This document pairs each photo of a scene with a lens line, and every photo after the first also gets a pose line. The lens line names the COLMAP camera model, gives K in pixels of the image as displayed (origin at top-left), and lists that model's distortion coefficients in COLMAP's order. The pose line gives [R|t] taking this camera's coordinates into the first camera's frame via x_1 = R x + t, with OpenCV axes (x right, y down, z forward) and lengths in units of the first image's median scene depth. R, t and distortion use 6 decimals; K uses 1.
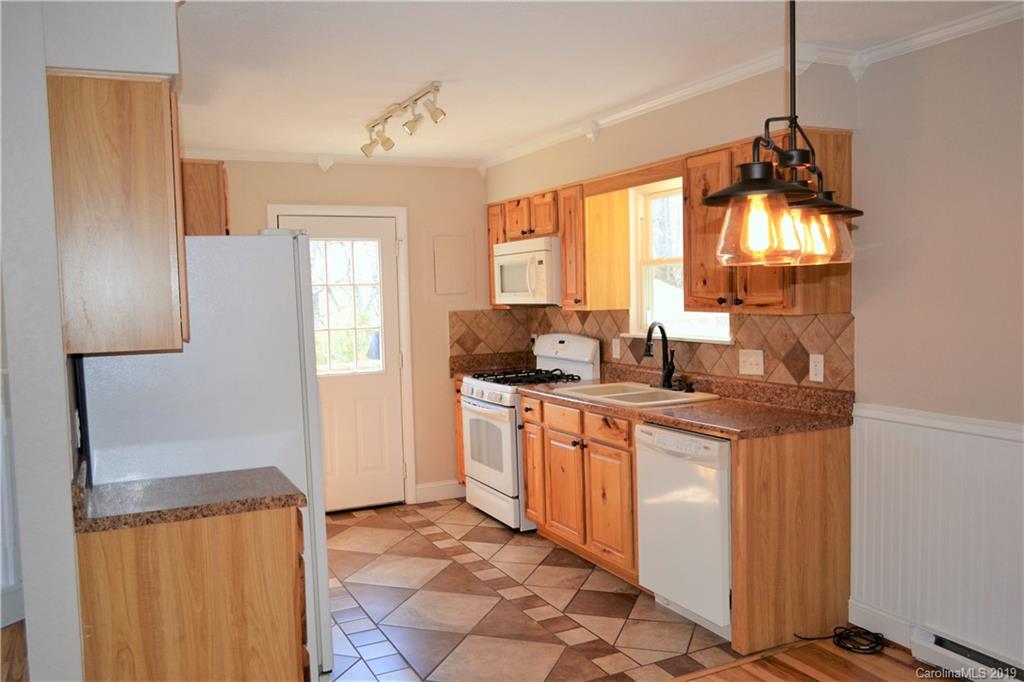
lens RADIAL K [[837.7, 0, 506.8], [0, 837.7, 345.4], [0, 0, 1]] dist [-0.002781, 0.001627]
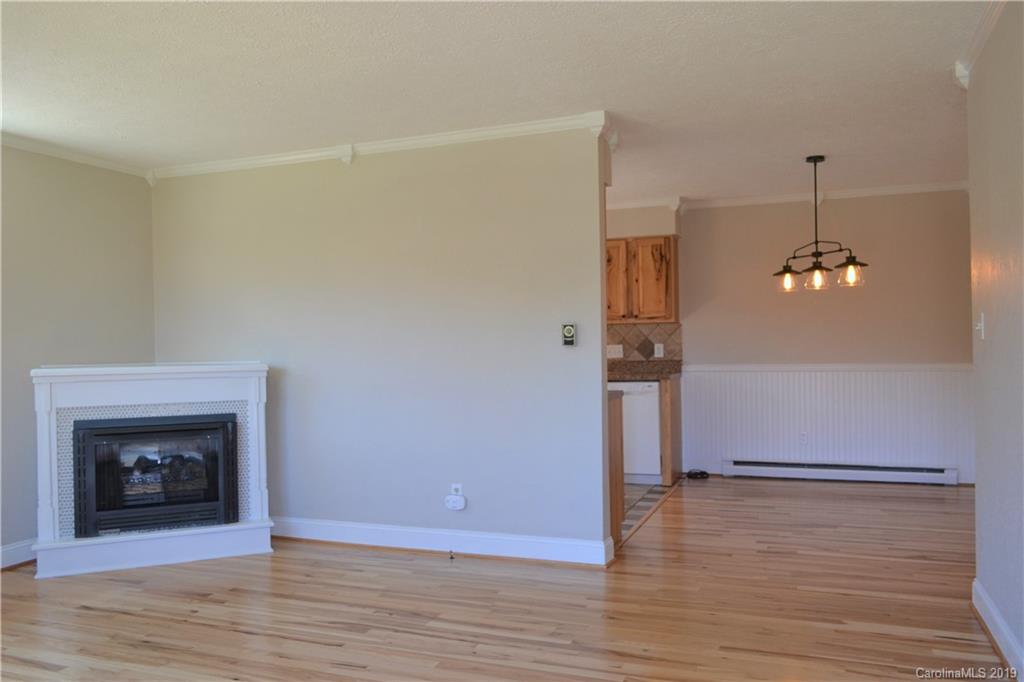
lens RADIAL K [[806.7, 0, 506.9], [0, 806.7, 343.8], [0, 0, 1]] dist [-0.004464, -0.000975]
pose [[0.735229, 0.012424, 0.677705, -1.161804], [0.042922, 0.996972, -0.064843, 0.114748], [-0.676459, 0.076763, 0.732469, -0.174224]]
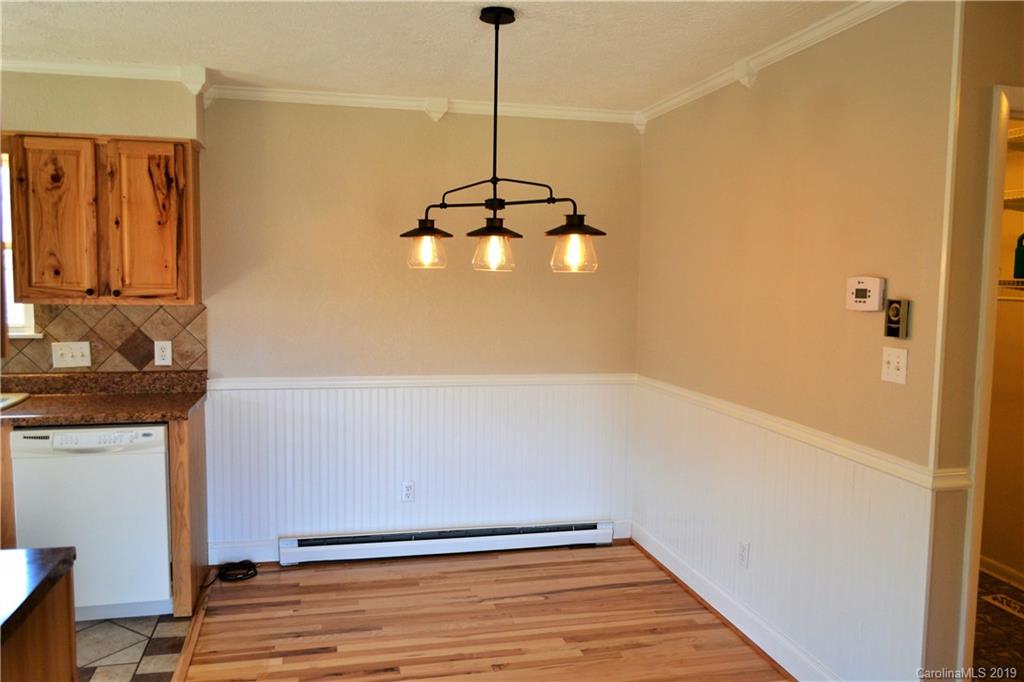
lens RADIAL K [[806.7, 0, 506.9], [0, 806.7, 343.8], [0, 0, 1]] dist [-0.004464, -0.000975]
pose [[0.220154, -0.052649, 0.974043, -0.542545], [0.045652, 0.998004, 0.043626, -0.010998], [-0.974396, 0.034863, 0.222118, 0.299565]]
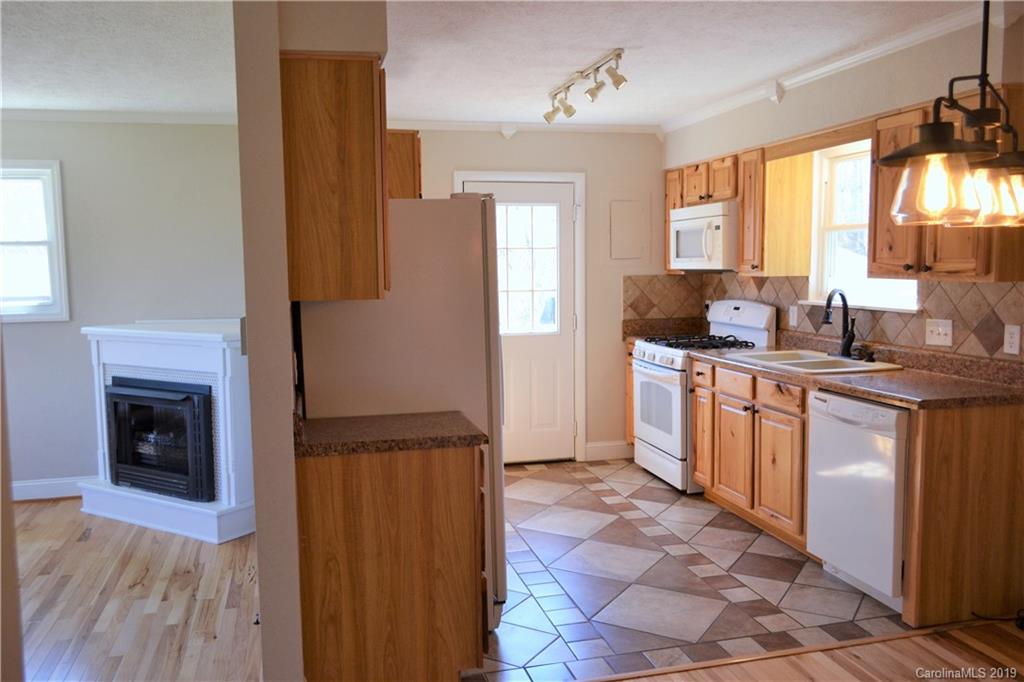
lens RADIAL K [[837.7, 0, 506.8], [0, 837.7, 345.4], [0, 0, 1]] dist [-0.002781, 0.001627]
pose [[0.978848, 0.034239, -0.201703, 0.000745], [-0.026489, 0.998808, 0.040998, 0.009177], [0.202866, -0.034788, 0.978588, -0.042403]]
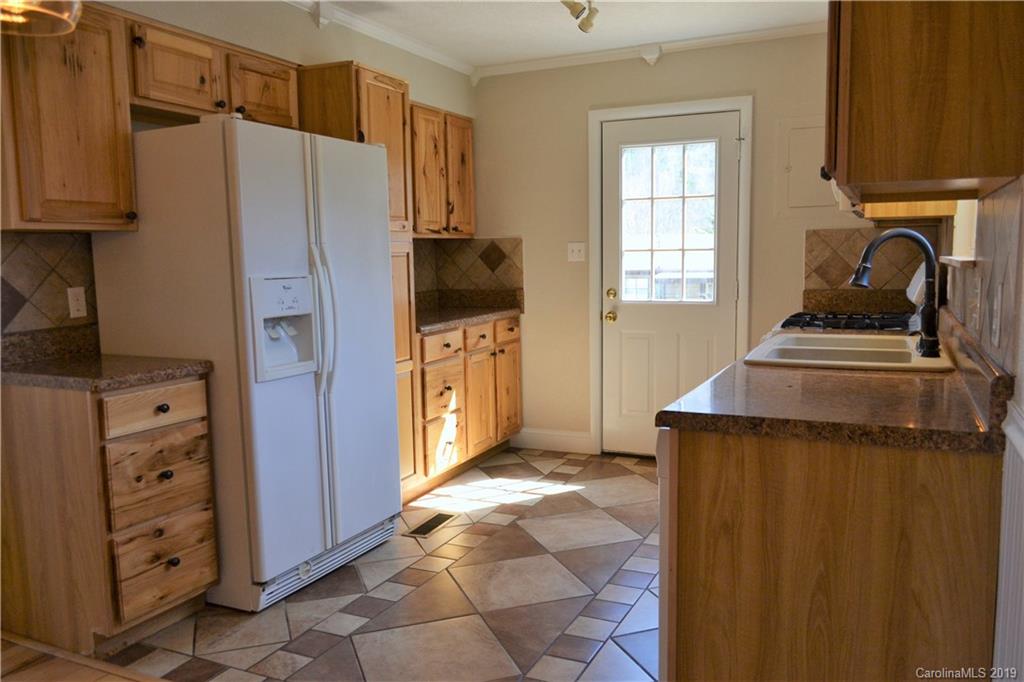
lens RADIAL K [[806.7, 0, 506.9], [0, 806.7, 343.8], [0, 0, 1]] dist [-0.004464, -0.000975]
pose [[0.623260, 0.100454, -0.775536, 0.506003], [-0.050709, 0.994820, 0.088105, 0.016738], [0.780369, -0.015586, 0.625125, 0.503724]]
